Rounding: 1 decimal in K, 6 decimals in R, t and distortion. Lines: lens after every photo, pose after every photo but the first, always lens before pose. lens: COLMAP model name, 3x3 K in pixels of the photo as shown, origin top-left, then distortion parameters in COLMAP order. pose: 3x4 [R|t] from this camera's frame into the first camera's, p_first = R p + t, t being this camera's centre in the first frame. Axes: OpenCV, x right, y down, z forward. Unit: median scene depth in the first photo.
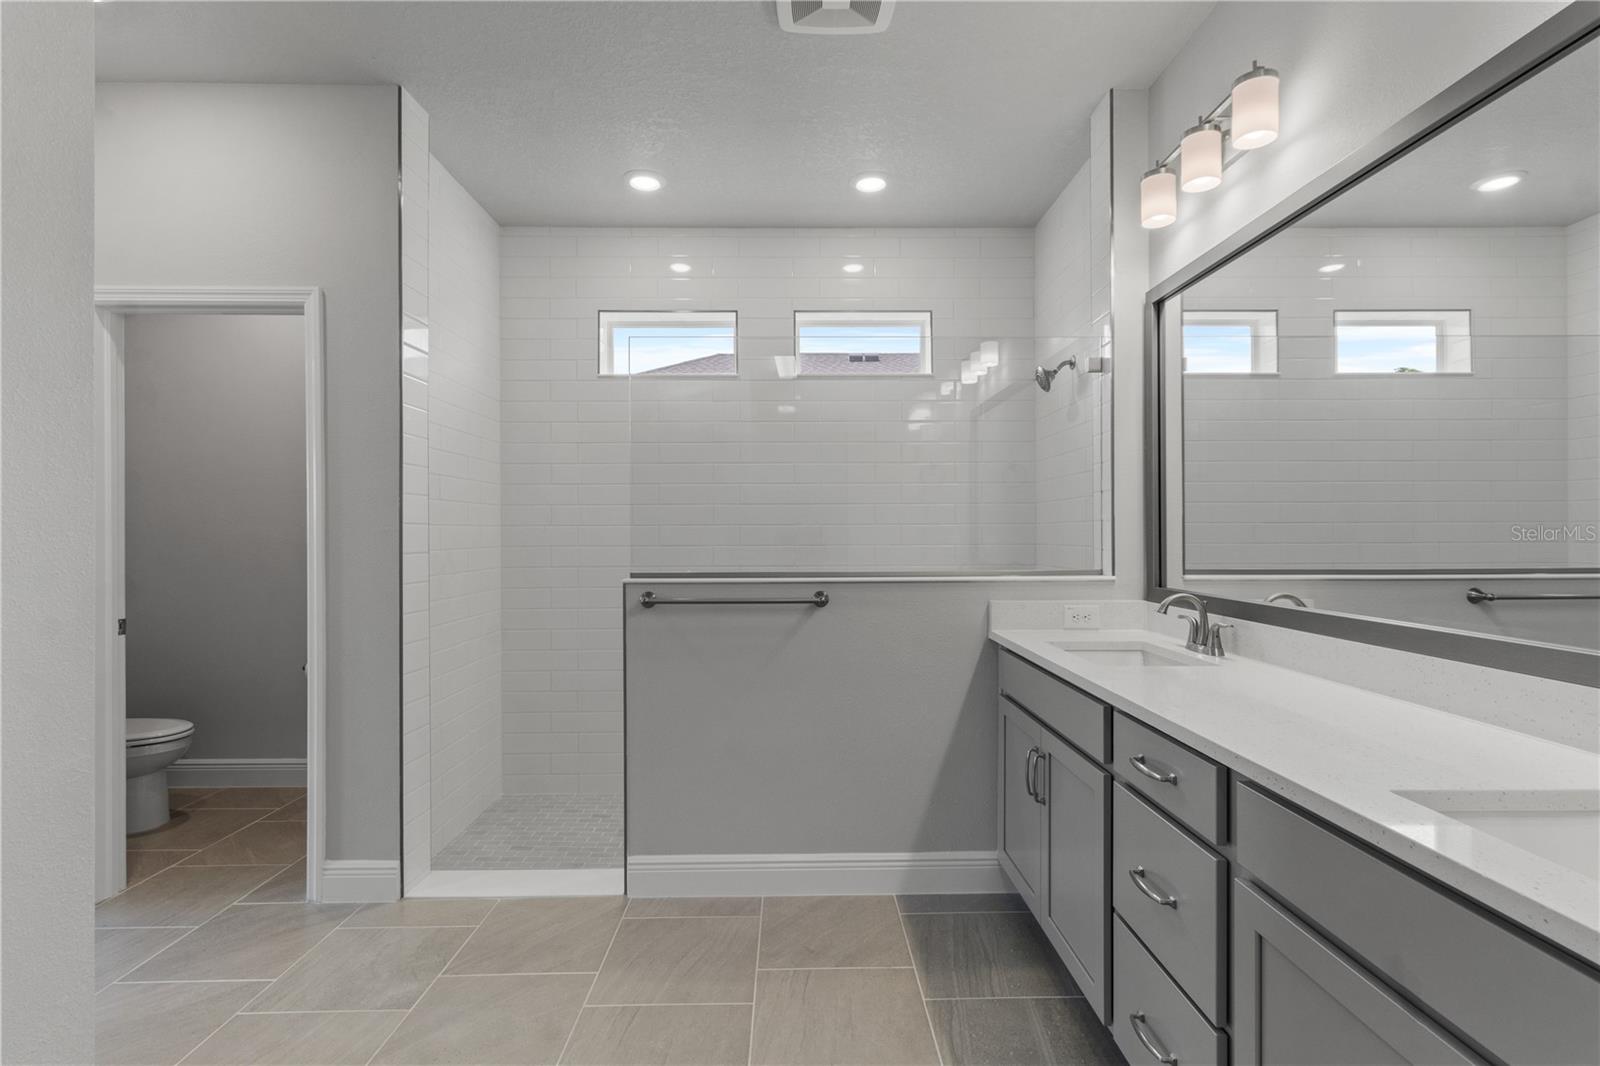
lens RADIAL K [[757.8, 0, 790.3], [0, 757.8, 539.3], [0, 0, 1]] dist [0.001446, 0.000602]
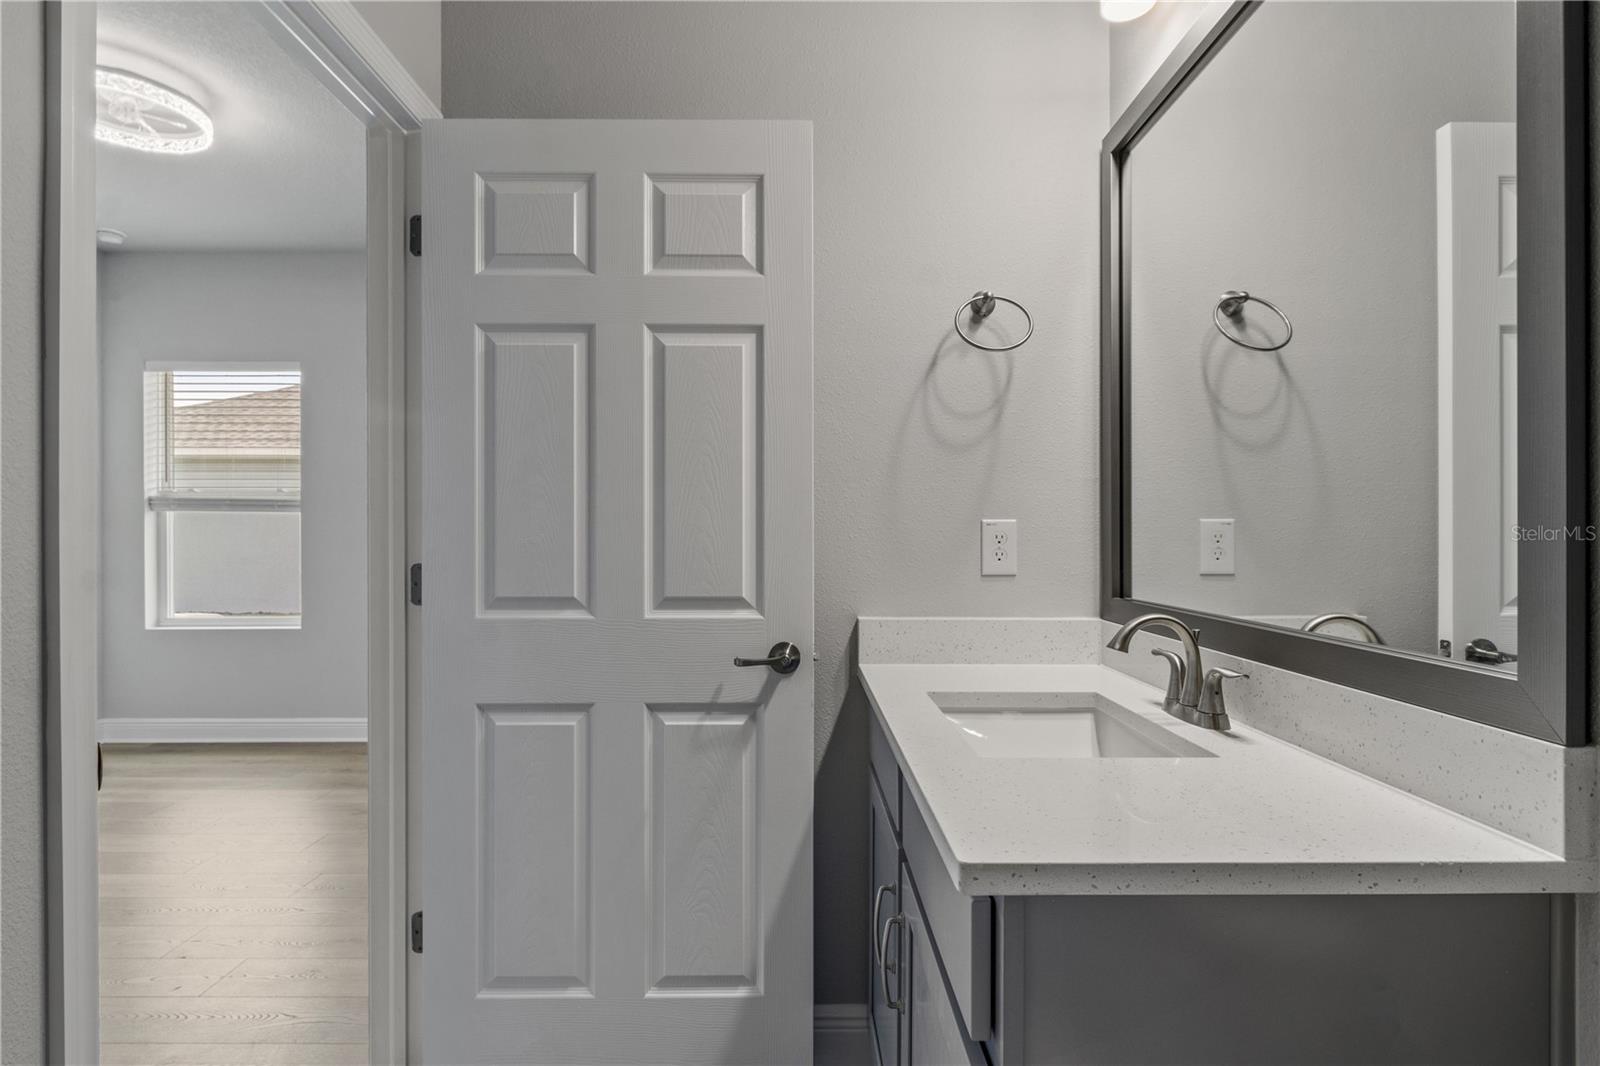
lens RADIAL K [[807.5, 0, 803.2], [0, 807.5, 518.3], [0, 0, 1]] dist [-0.001371, -0.001180]
pose [[0.998838, -0.005947, 0.047833, 0.215338], [0.006011, 0.999981, -0.001182, 0.000796], [-0.047825, 0.001468, 0.998855, 0.392459]]
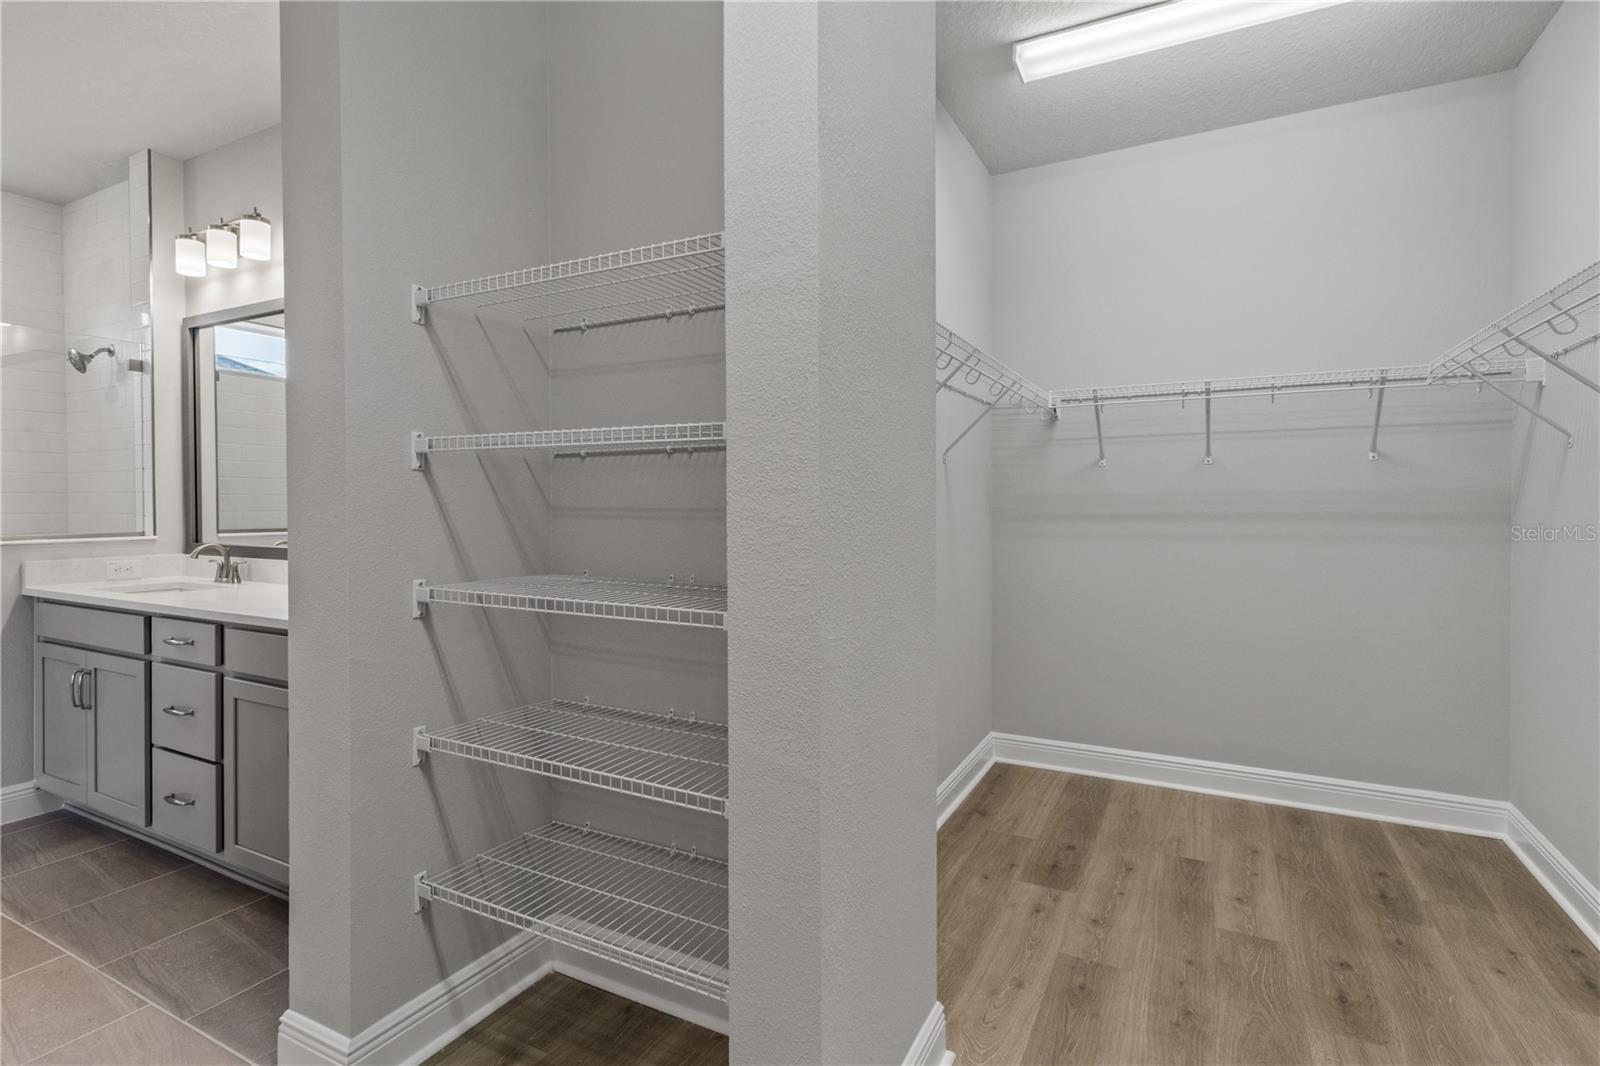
lens RADIAL K [[757.8, 0, 786.2], [0, 757.8, 513.2], [0, 0, 1]] dist [0.001446, 0.000602]
pose [[0.463157, -0.007201, 0.886247, -0.240834], [0.002057, 0.999973, 0.007050, 0.004247], [-0.886274, -0.001442, 0.463159, -0.604031]]
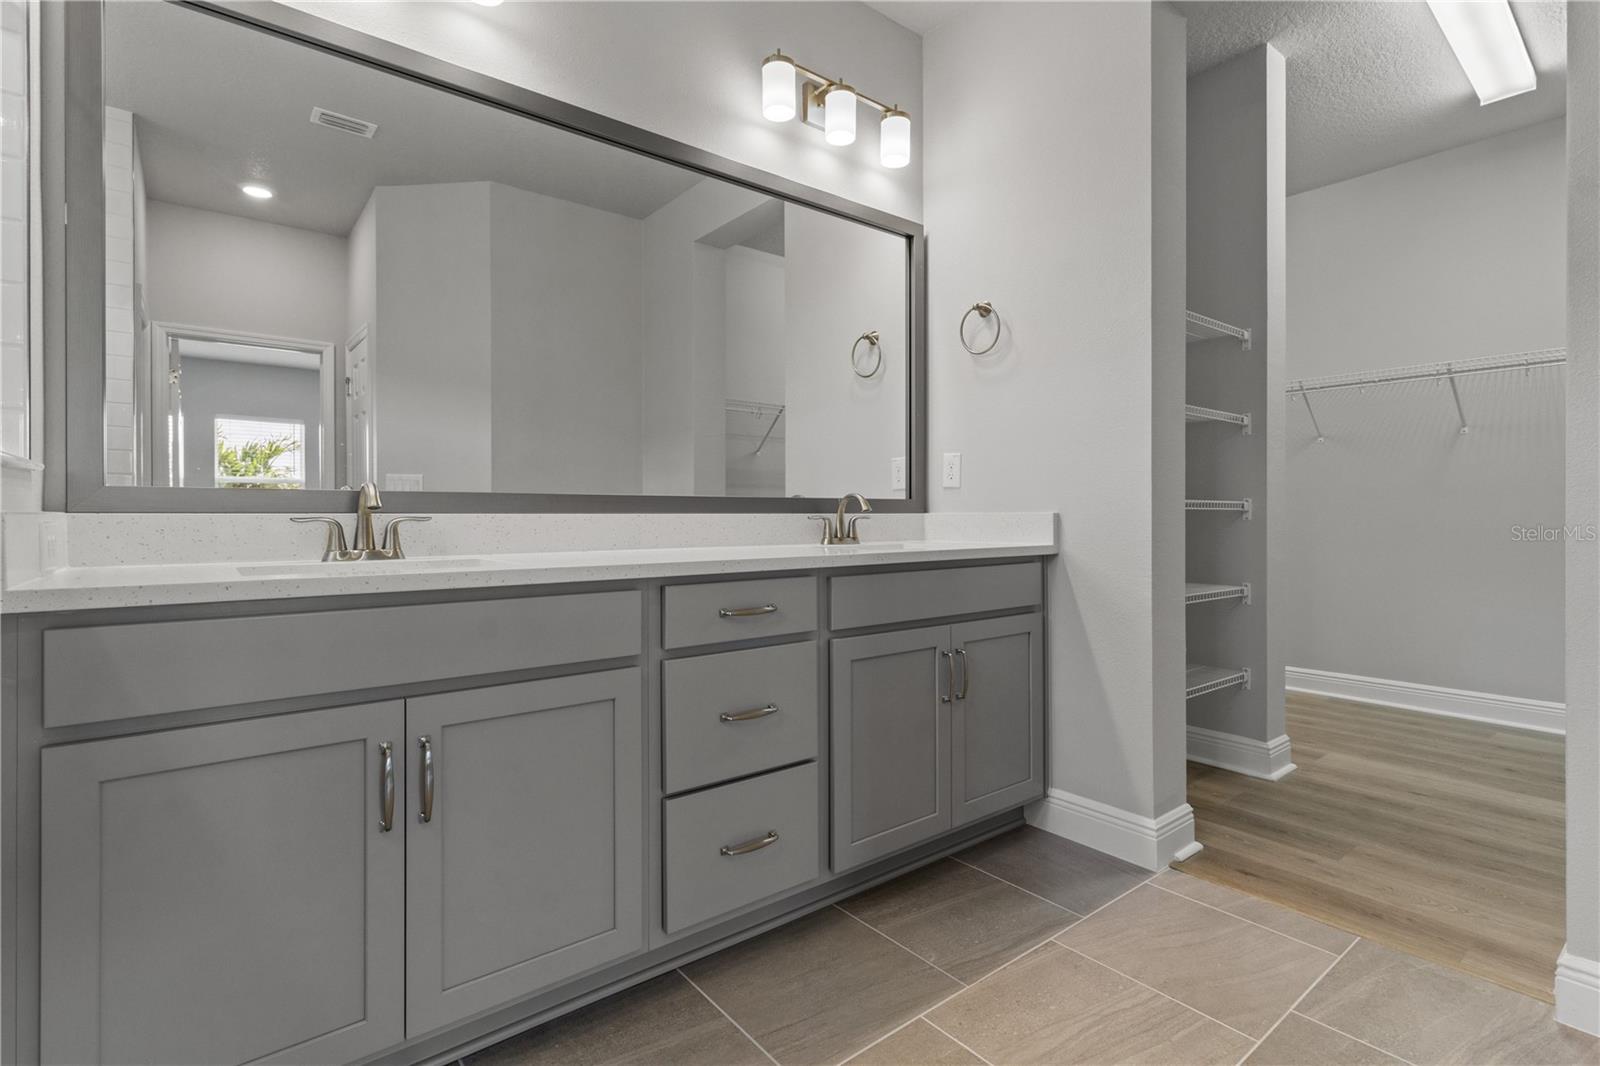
lens RADIAL K [[757.8, 0, 792.6], [0, 757.8, 524.6], [0, 0, 1]] dist [0.001446, 0.000602]
pose [[-0.620058, -0.007961, 0.784515, -0.283430], [0.002509, 0.999923, 0.012130, 0.093801], [-0.784552, 0.009490, -0.619991, 1.017803]]
